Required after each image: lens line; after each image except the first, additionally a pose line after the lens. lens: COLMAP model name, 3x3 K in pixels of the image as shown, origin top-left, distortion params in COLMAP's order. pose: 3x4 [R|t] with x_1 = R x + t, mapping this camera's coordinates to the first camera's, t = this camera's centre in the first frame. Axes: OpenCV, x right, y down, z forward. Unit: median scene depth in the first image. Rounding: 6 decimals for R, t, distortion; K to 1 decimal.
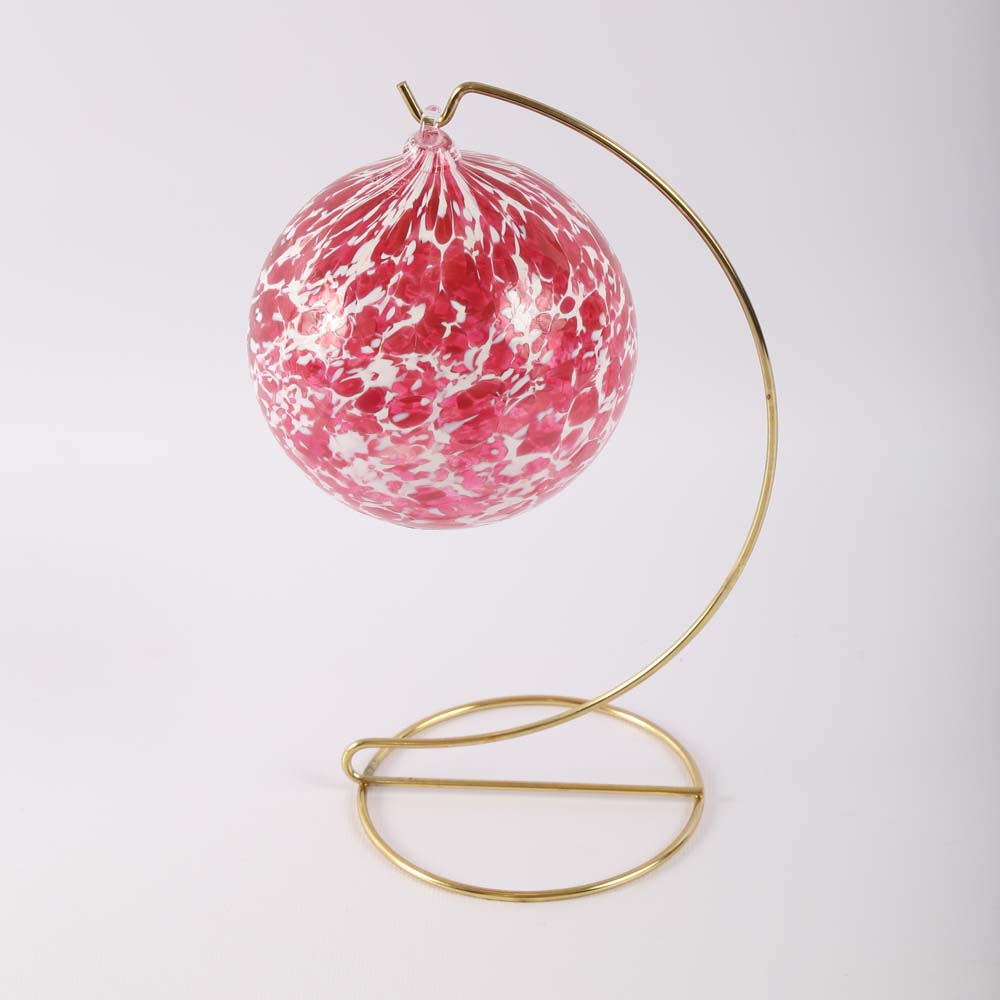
lens RADIAL K [[3282.0, 0, 500.0], [0, 3282.0, 500.0], [0, 0, 1]] dist [-0.093405, -0.811386]
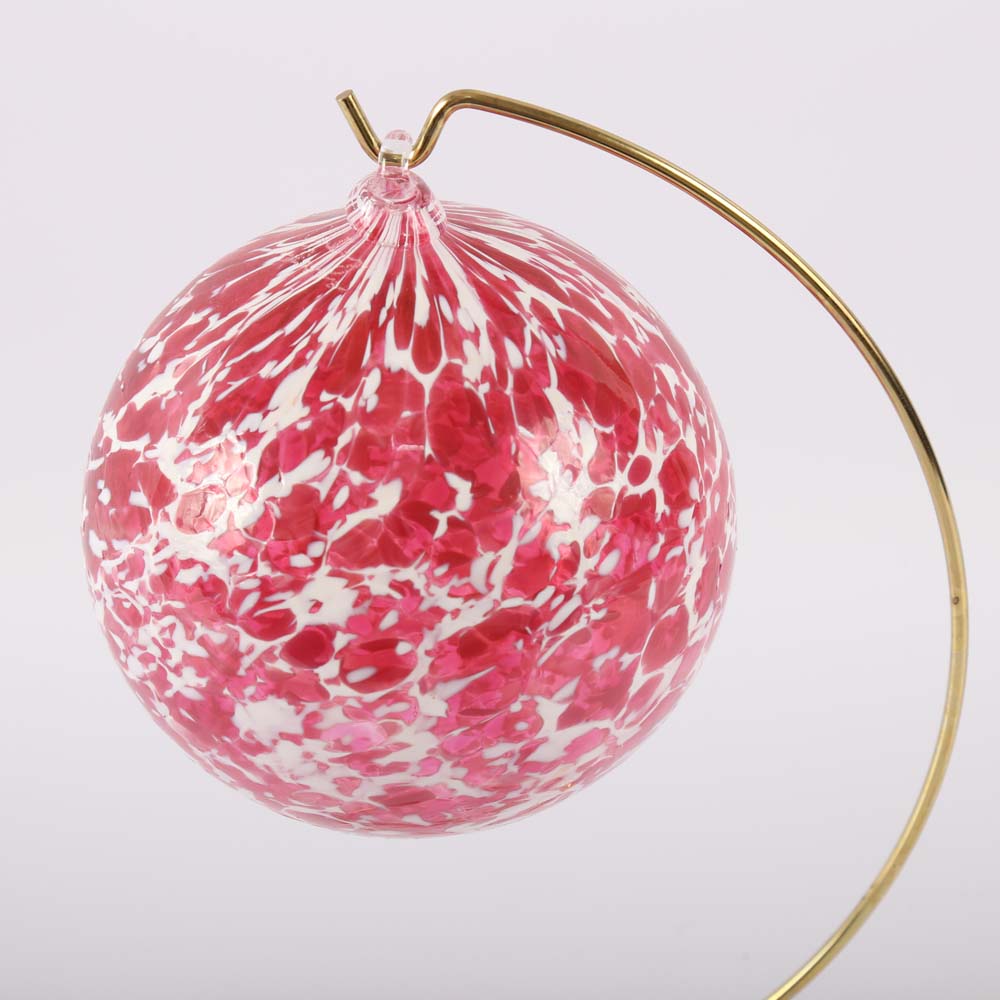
lens RADIAL K [[3778.7, 0, 500.0], [0, 3778.7, 500.0], [0, 0, 1]] dist [-0.013081, -1.817369]
pose [[0.998125, -0.024939, 0.055892, -0.041703], [0.024993, 0.999688, -0.000273, -0.054448], [-0.055868, 0.001670, 0.998437, 0.330328]]
